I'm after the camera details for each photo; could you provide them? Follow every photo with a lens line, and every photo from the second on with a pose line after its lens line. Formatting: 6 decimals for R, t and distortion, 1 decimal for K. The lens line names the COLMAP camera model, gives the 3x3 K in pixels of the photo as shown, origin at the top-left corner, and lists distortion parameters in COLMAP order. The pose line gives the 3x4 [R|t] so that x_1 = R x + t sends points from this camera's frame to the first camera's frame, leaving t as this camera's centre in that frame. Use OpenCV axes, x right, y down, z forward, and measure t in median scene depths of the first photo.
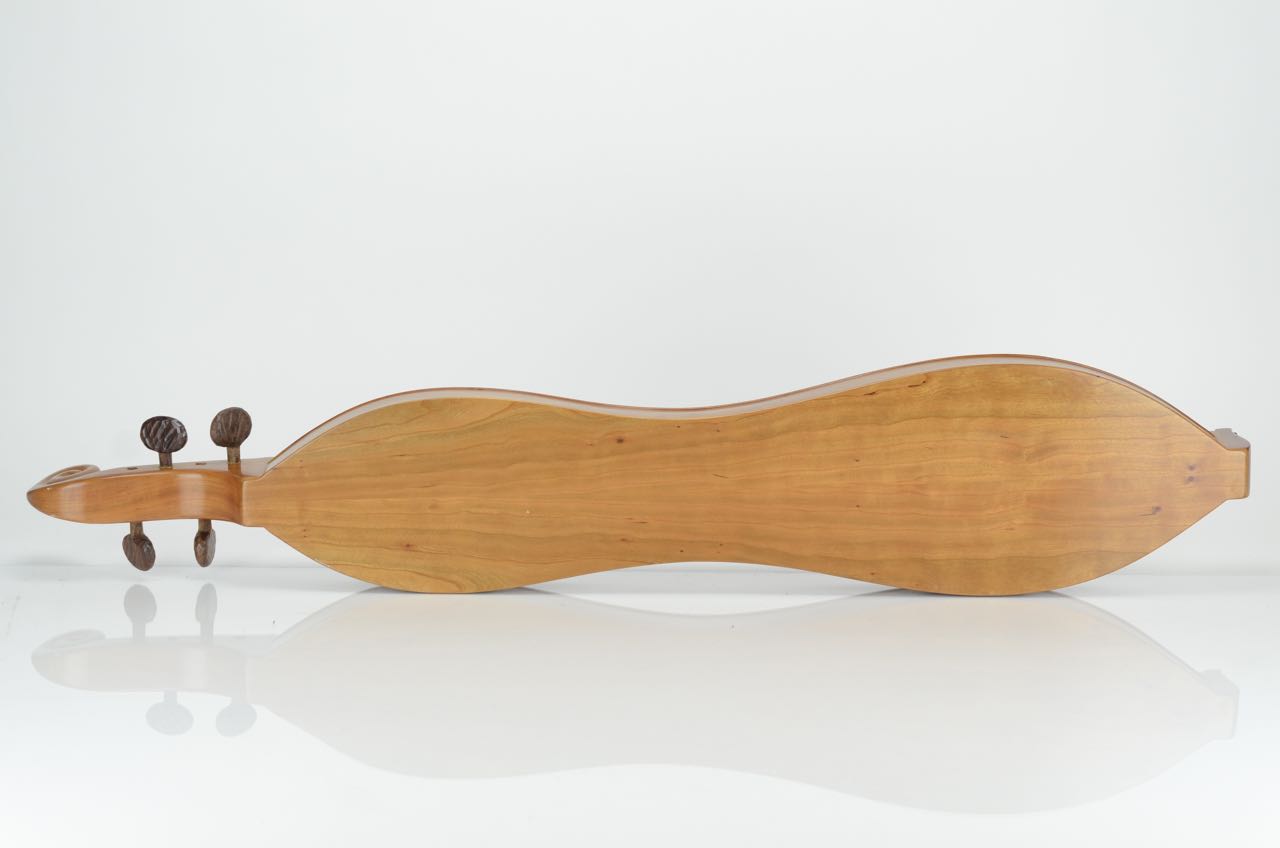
lens RADIAL K [[3083.2, 0, 640.6], [0, 3083.2, 432.2], [0, 0, 1]] dist [0.007138, 0.000000]
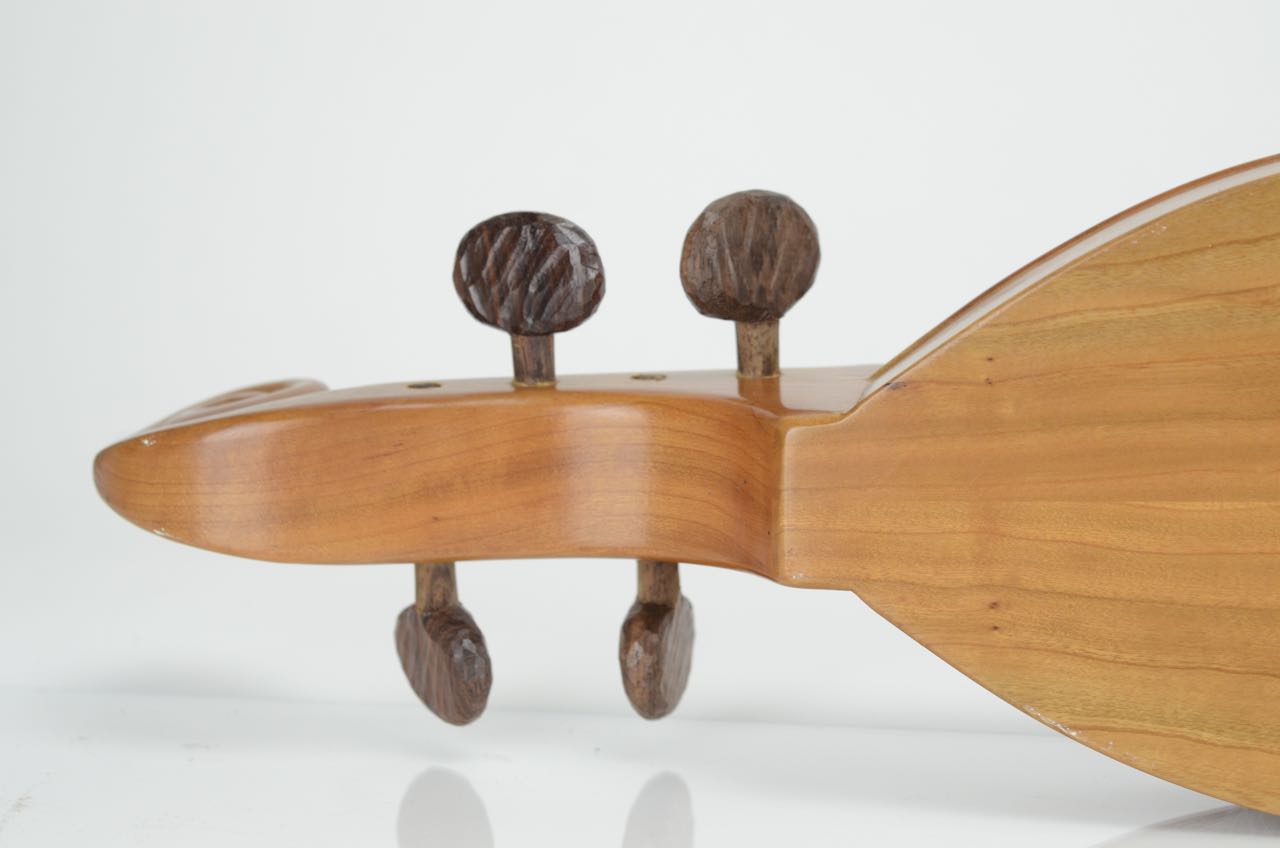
lens RADIAL K [[3083.2, 0, 641.3], [0, 3083.2, 424.8], [0, 0, 1]] dist [0.007138, 0.000000]
pose [[0.983255, 0.019130, -0.181230, -0.089786], [-0.026629, 0.998883, -0.039034, 0.027131], [0.180281, 0.043206, 0.982666, 0.713228]]
